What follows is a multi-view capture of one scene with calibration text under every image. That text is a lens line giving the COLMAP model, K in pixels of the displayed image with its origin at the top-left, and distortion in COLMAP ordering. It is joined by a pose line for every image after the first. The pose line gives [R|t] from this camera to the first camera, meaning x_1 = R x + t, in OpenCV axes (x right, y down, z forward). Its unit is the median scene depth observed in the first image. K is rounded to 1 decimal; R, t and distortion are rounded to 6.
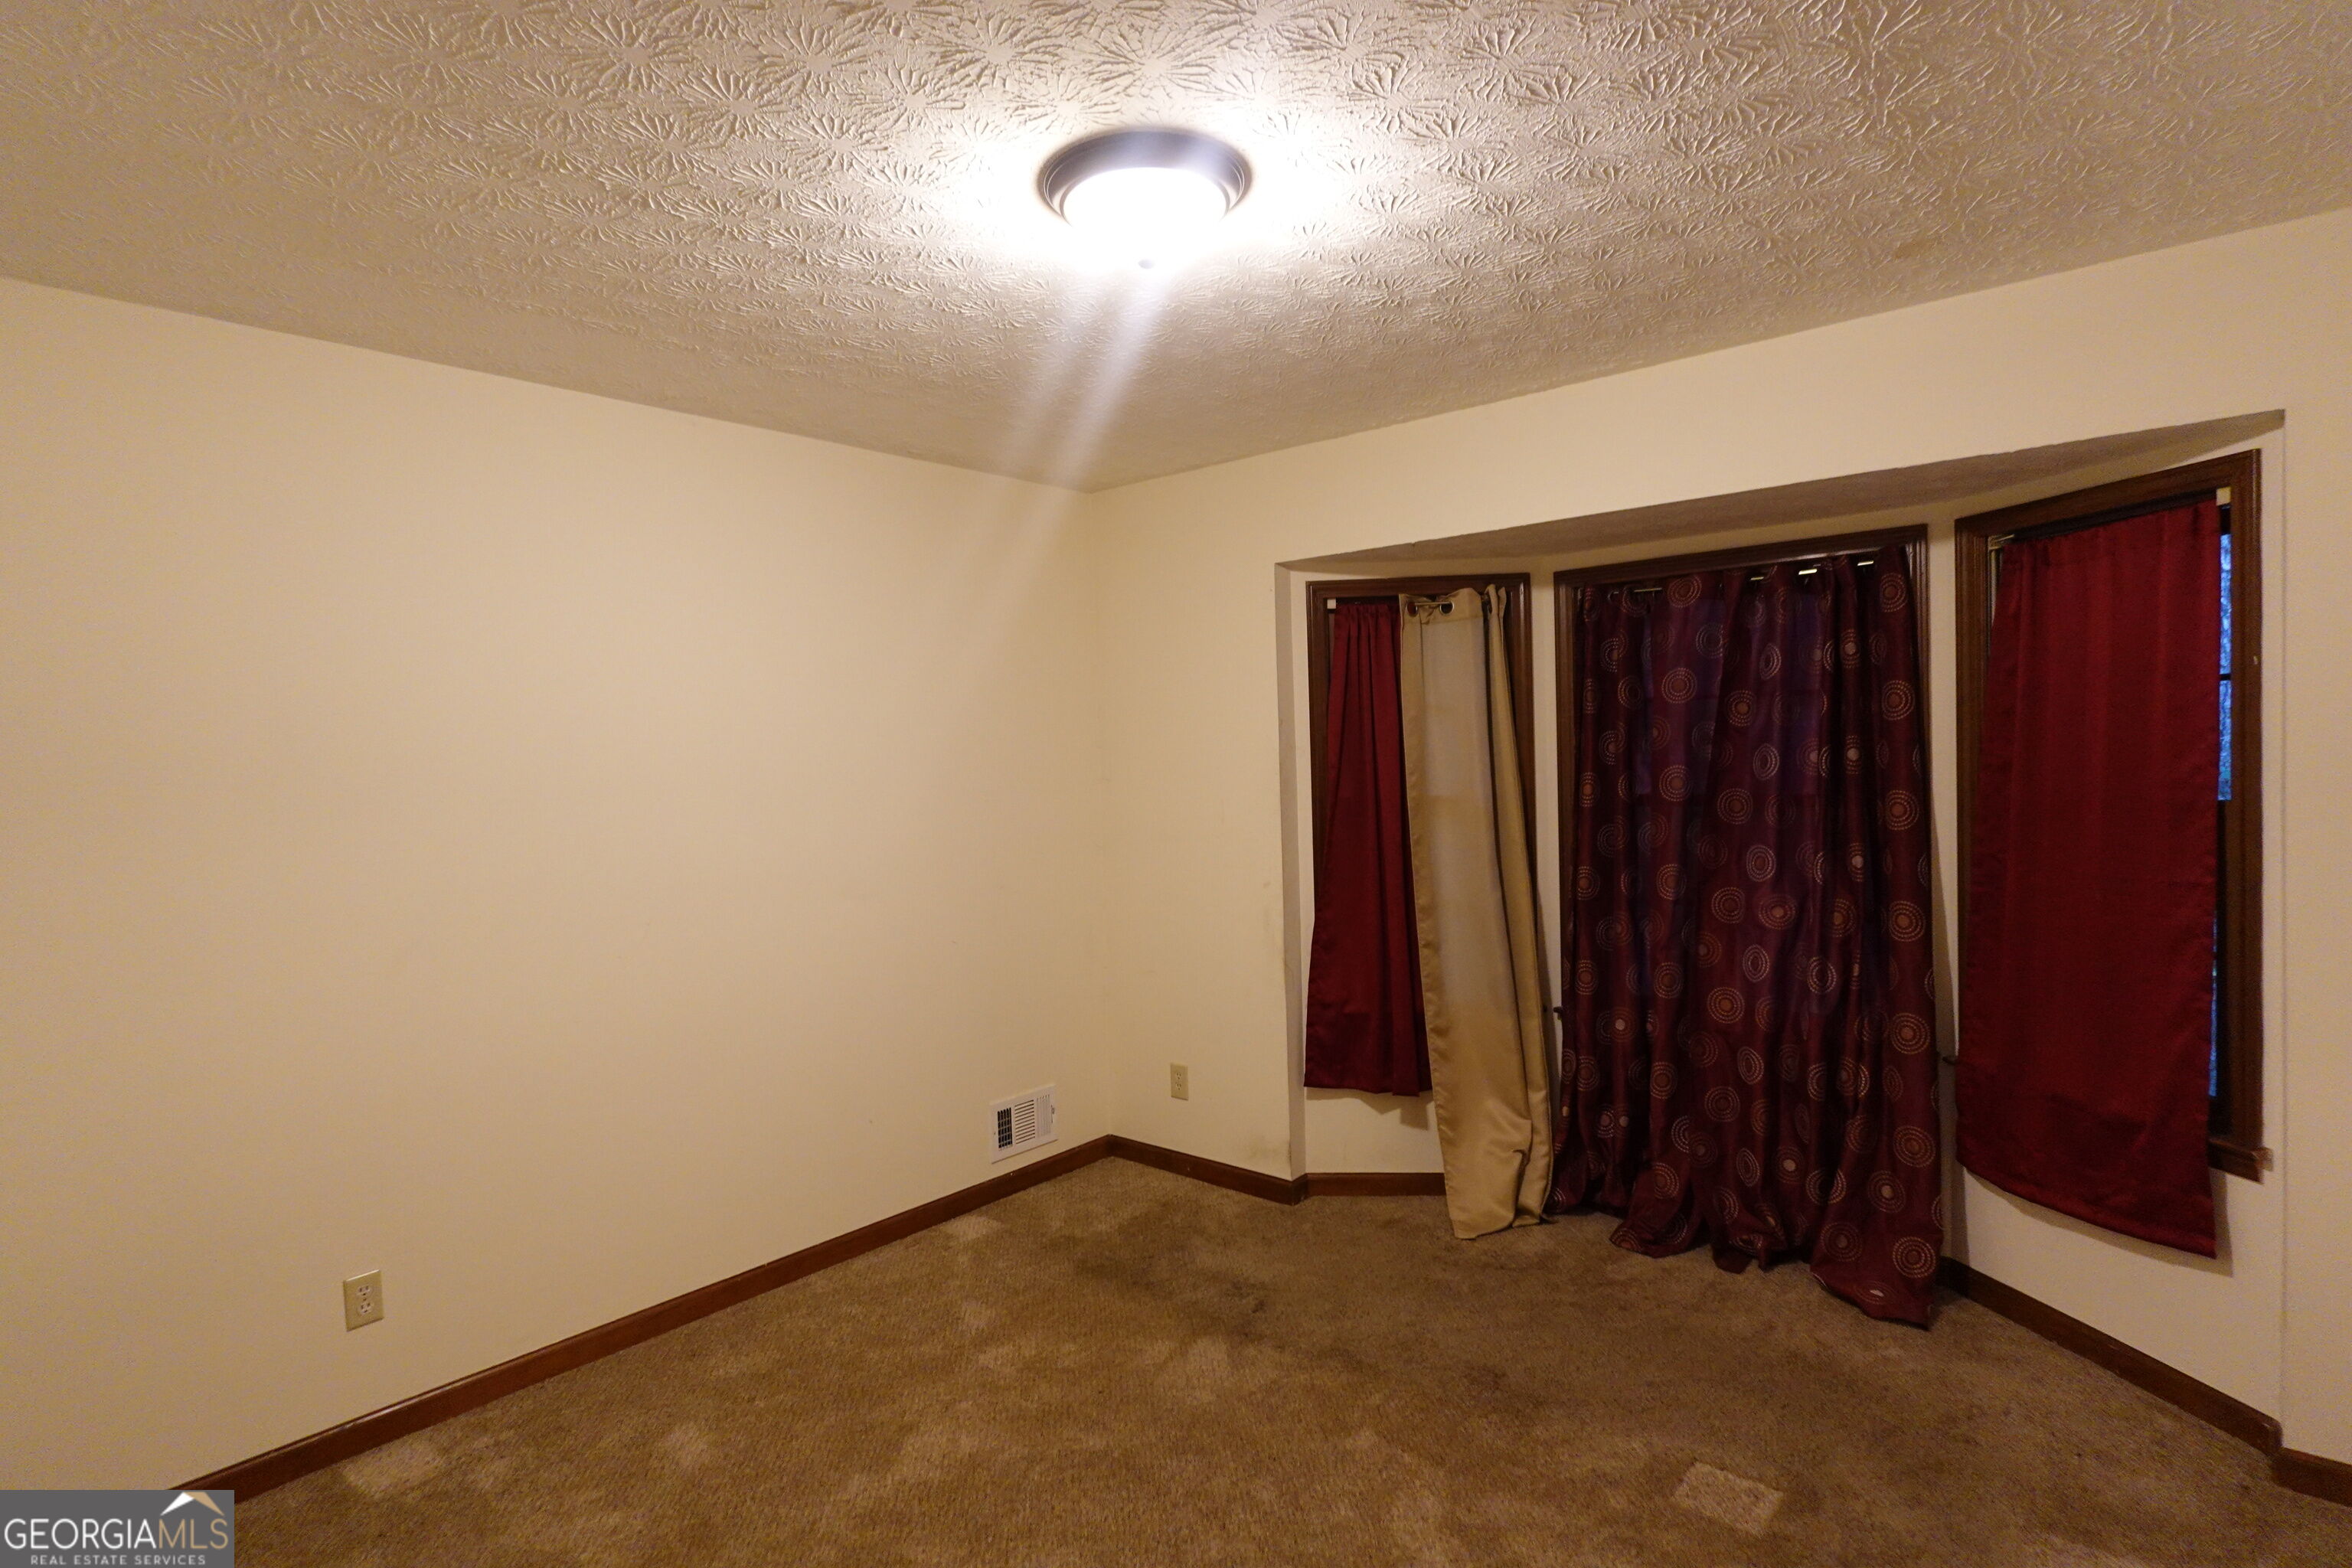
lens RADIAL K [[1180.6, 0, 1182.0], [0, 1180.6, 787.1], [0, 0, 1]] dist [-0.005547, -0.000141]
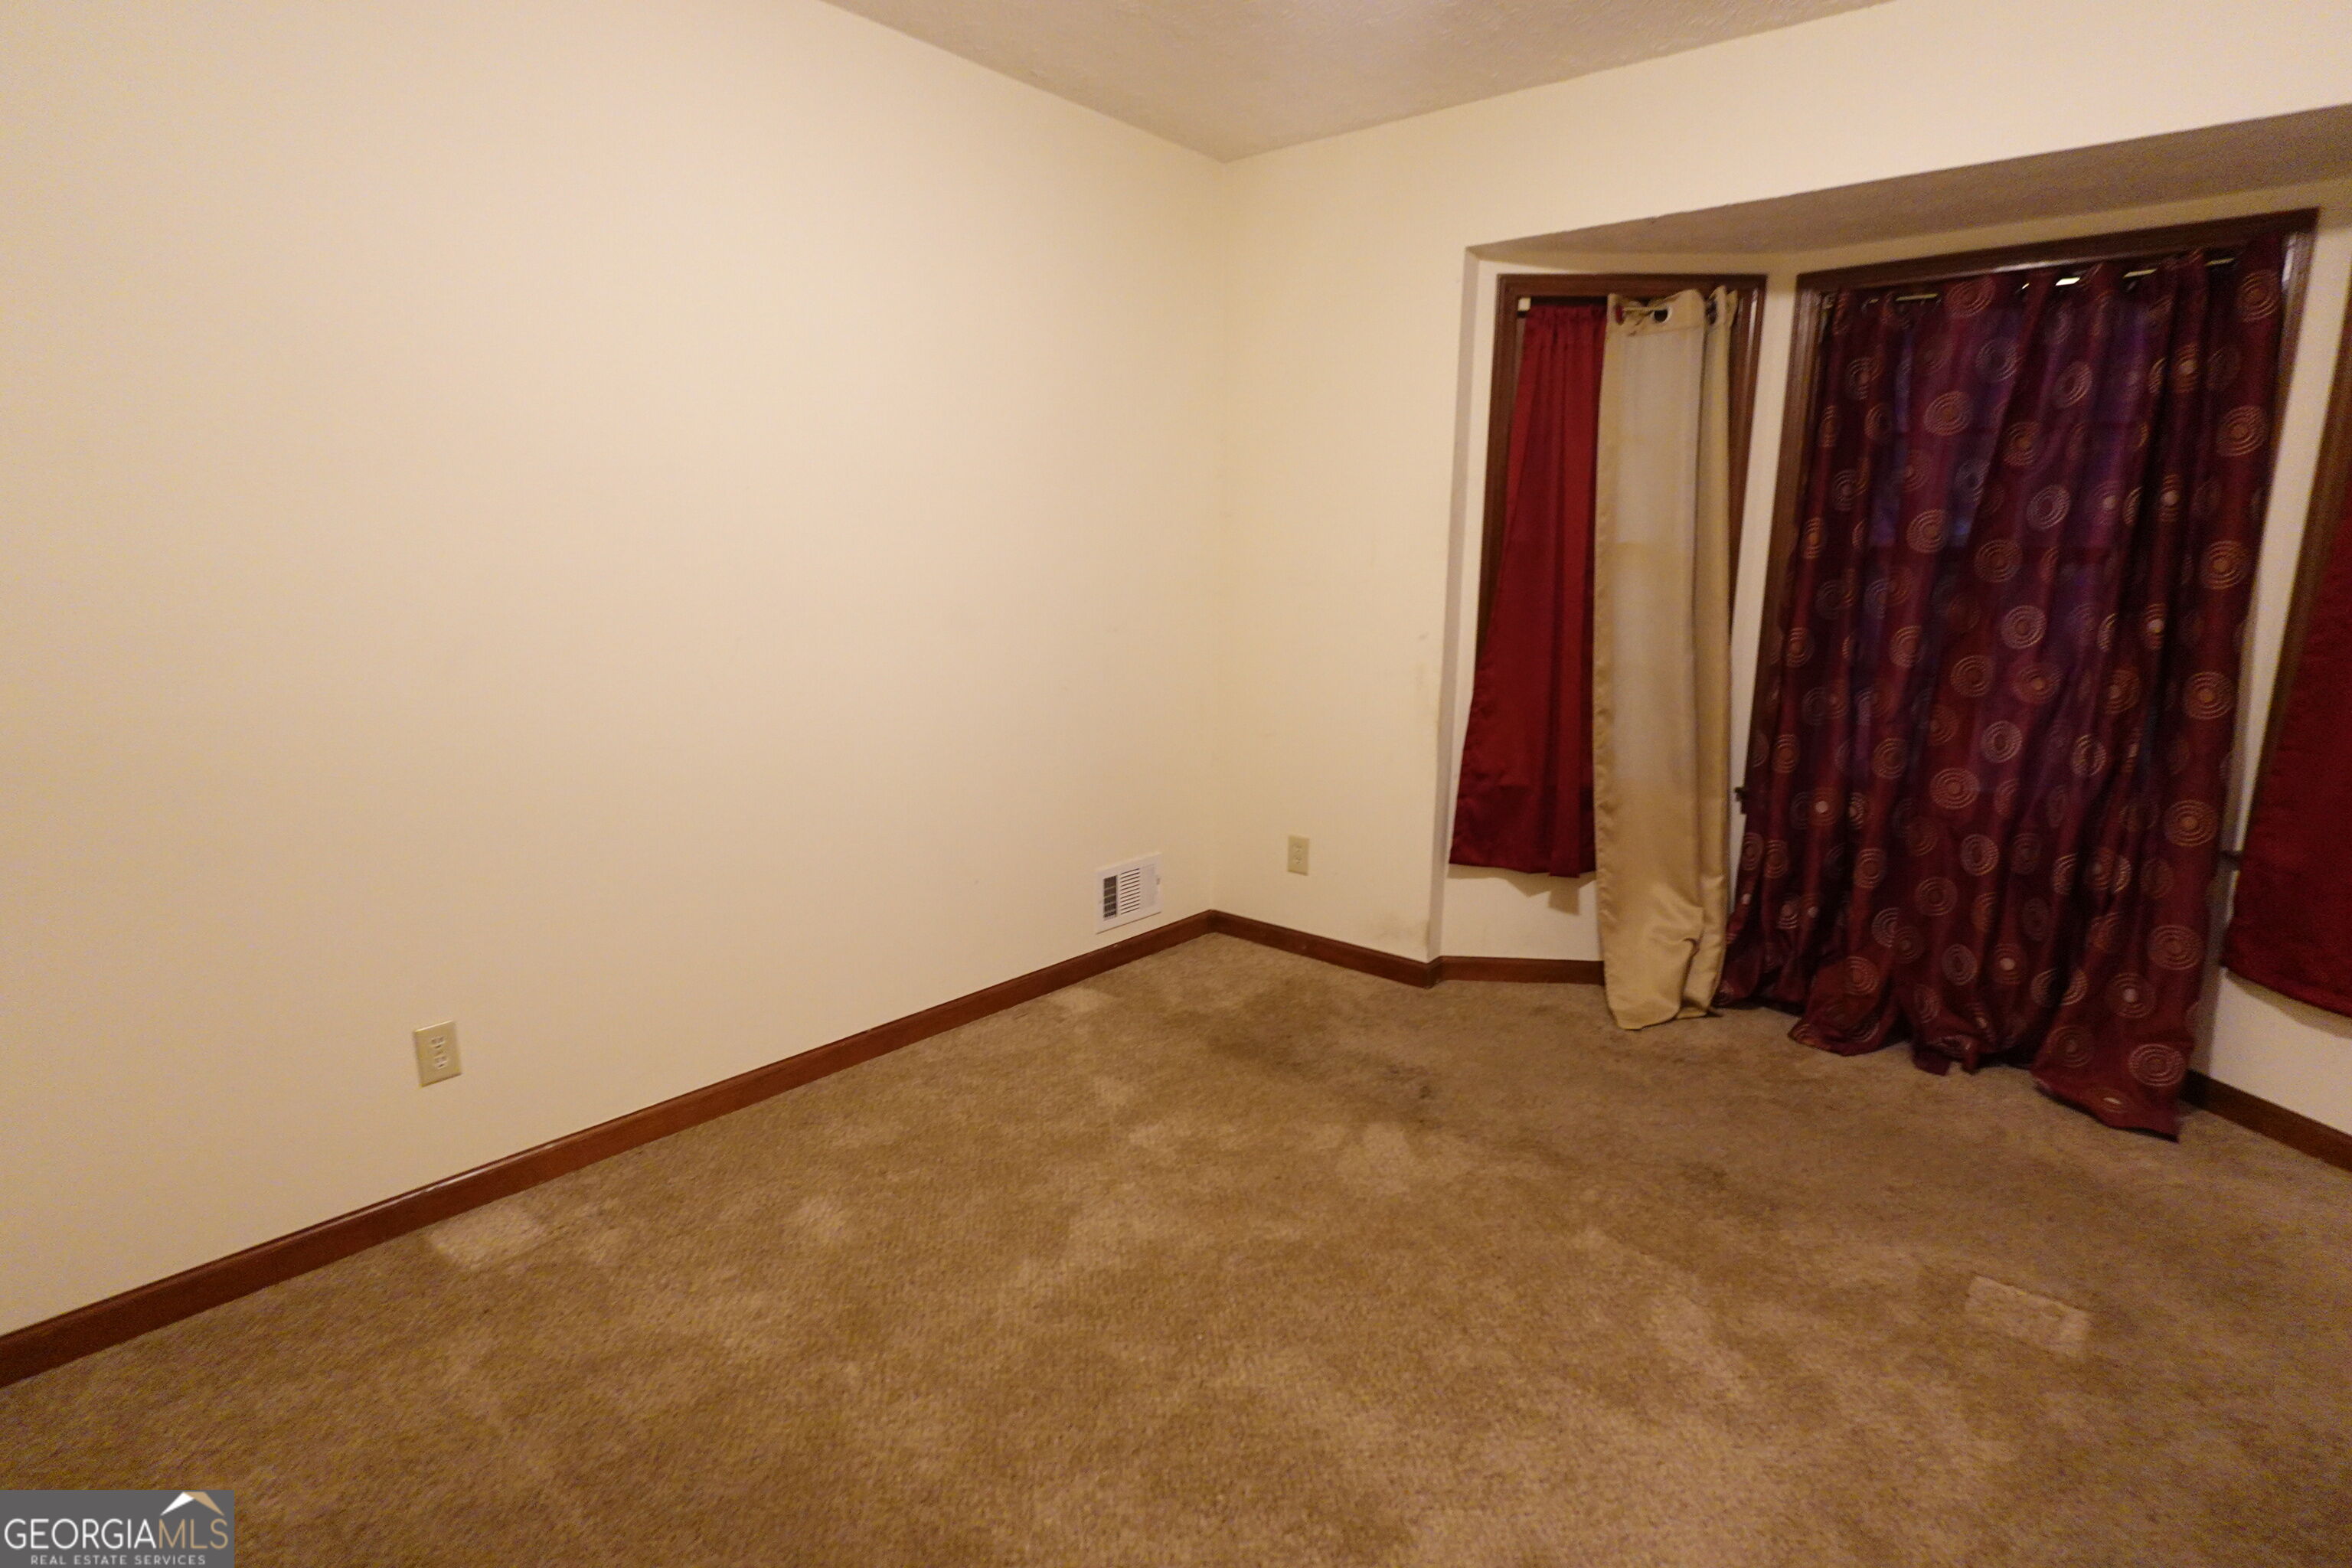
lens RADIAL K [[1180.6, 0, 1182.0], [0, 1180.6, 787.1], [0, 0, 1]] dist [-0.005547, -0.000141]
pose [[0.999029, 0.038637, 0.021192, -0.146910], [-0.041624, 0.985255, 0.165953, 0.065709], [-0.014468, -0.166674, 0.985906, 0.145696]]
